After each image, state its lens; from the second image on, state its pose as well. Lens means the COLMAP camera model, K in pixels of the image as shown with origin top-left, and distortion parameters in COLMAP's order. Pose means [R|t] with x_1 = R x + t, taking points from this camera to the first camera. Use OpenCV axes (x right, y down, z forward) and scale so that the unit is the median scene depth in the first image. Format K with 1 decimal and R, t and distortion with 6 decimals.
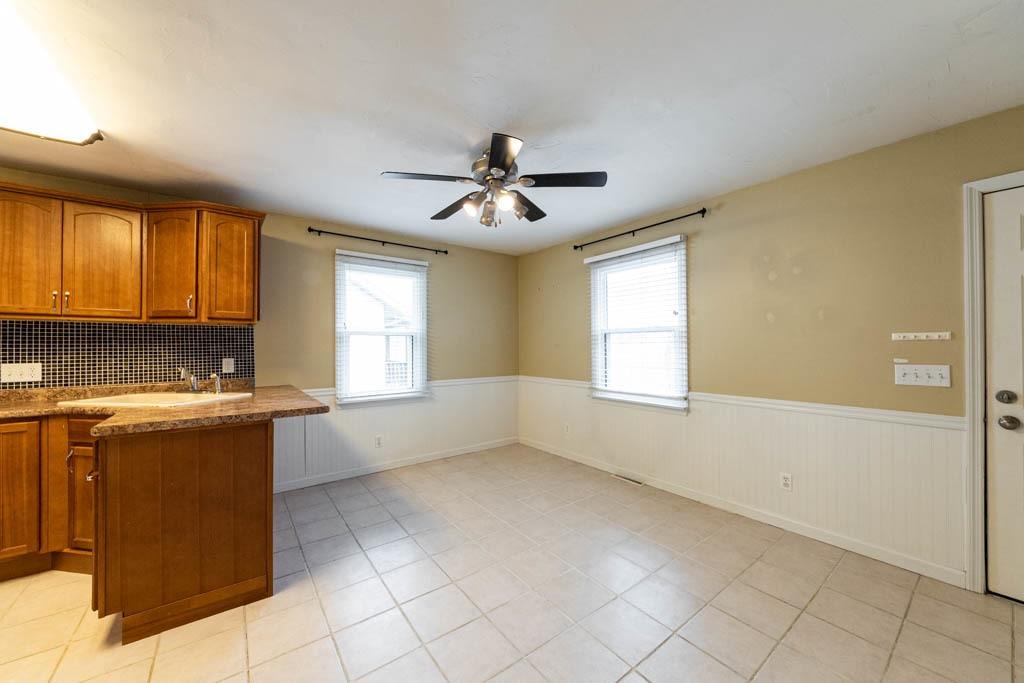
lens RADIAL K [[367.9, 0, 509.0], [0, 367.9, 344.7], [0, 0, 1]] dist [-0.001188, -0.003422]
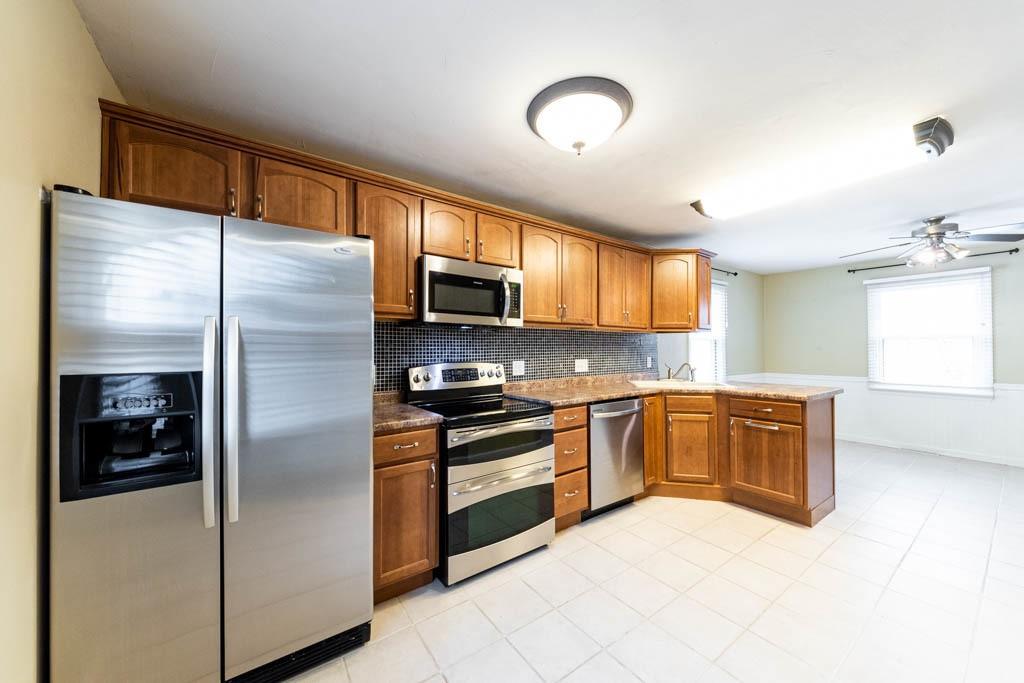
lens RADIAL K [[367.9, 0, 509.0], [0, 367.9, 344.7], [0, 0, 1]] dist [-0.001188, -0.003422]
pose [[0.999433, 0.003198, -0.033503, -1.479922], [-0.003439, 0.999969, -0.007136, 0.003482], [0.033480, 0.007248, 0.999413, -0.459111]]
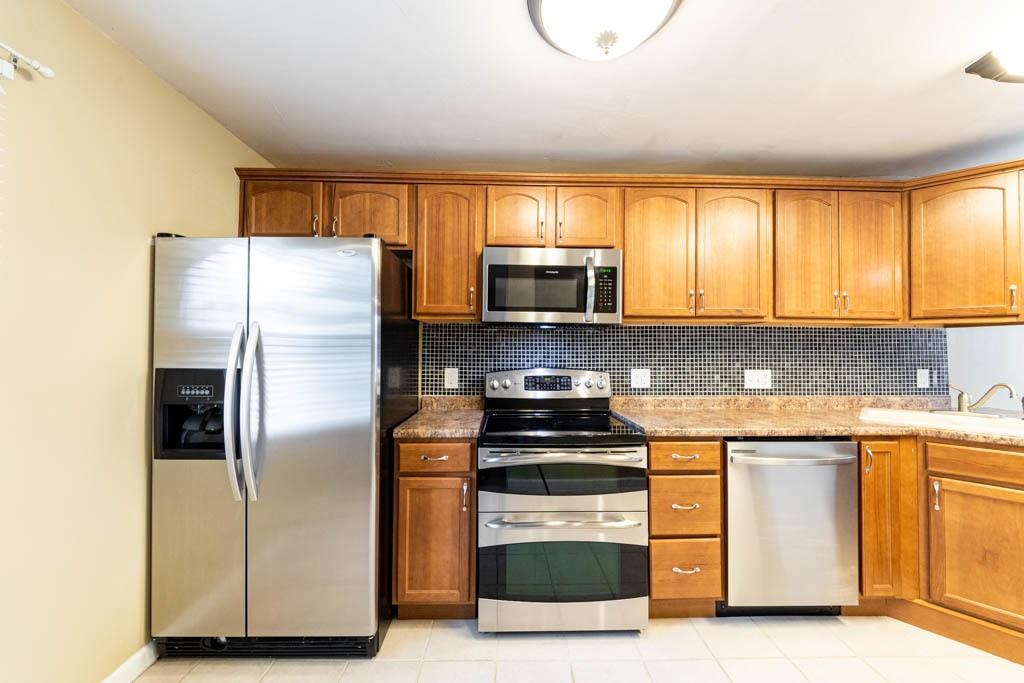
lens RADIAL K [[367.9, 0, 509.0], [0, 367.9, 344.7], [0, 0, 1]] dist [-0.001188, -0.003422]
pose [[0.798807, -0.001534, -0.601586, -1.197017], [-0.008451, 0.999869, -0.013772, 0.002714], [0.601528, 0.016085, 0.798690, -0.186696]]
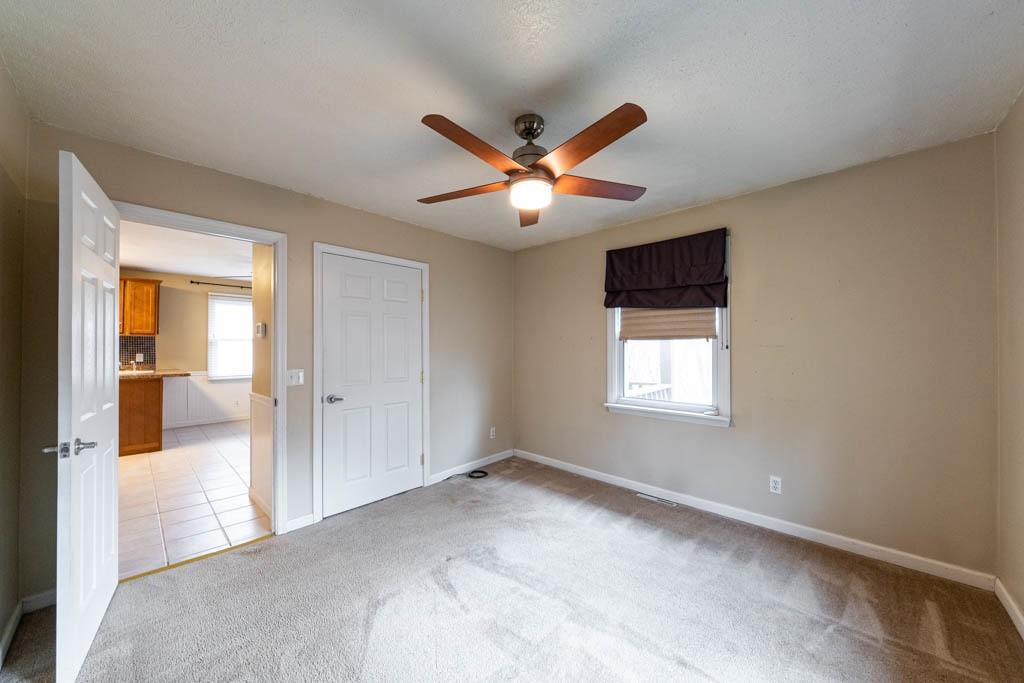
lens RADIAL K [[367.9, 0, 509.0], [0, 367.9, 344.7], [0, 0, 1]] dist [-0.001188, -0.003422]
pose [[0.988534, 0.006424, 0.150860, 0.938617], [-0.005817, 0.999973, -0.004467, -0.012579], [-0.150884, 0.003538, 0.988545, -1.301945]]
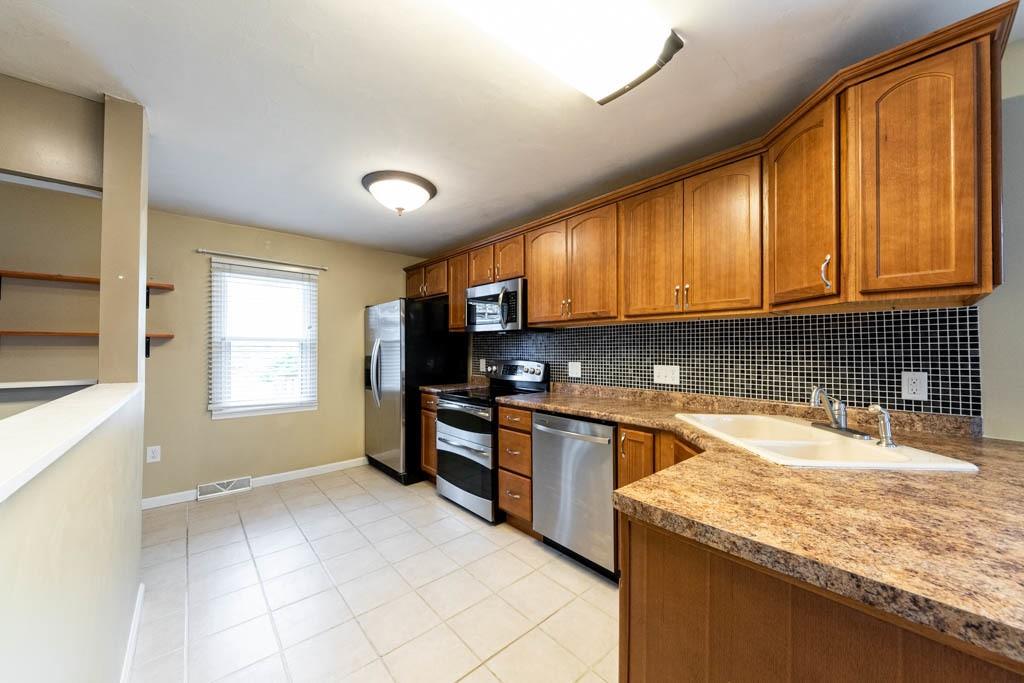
lens RADIAL K [[367.9, 0, 509.0], [0, 367.9, 344.7], [0, 0, 1]] dist [-0.001188, -0.003422]
pose [[0.062411, -0.006250, -0.998031, -0.342287], [0.002596, 0.999978, -0.006100, -0.000058], [0.998047, -0.002210, 0.062426, 0.476057]]
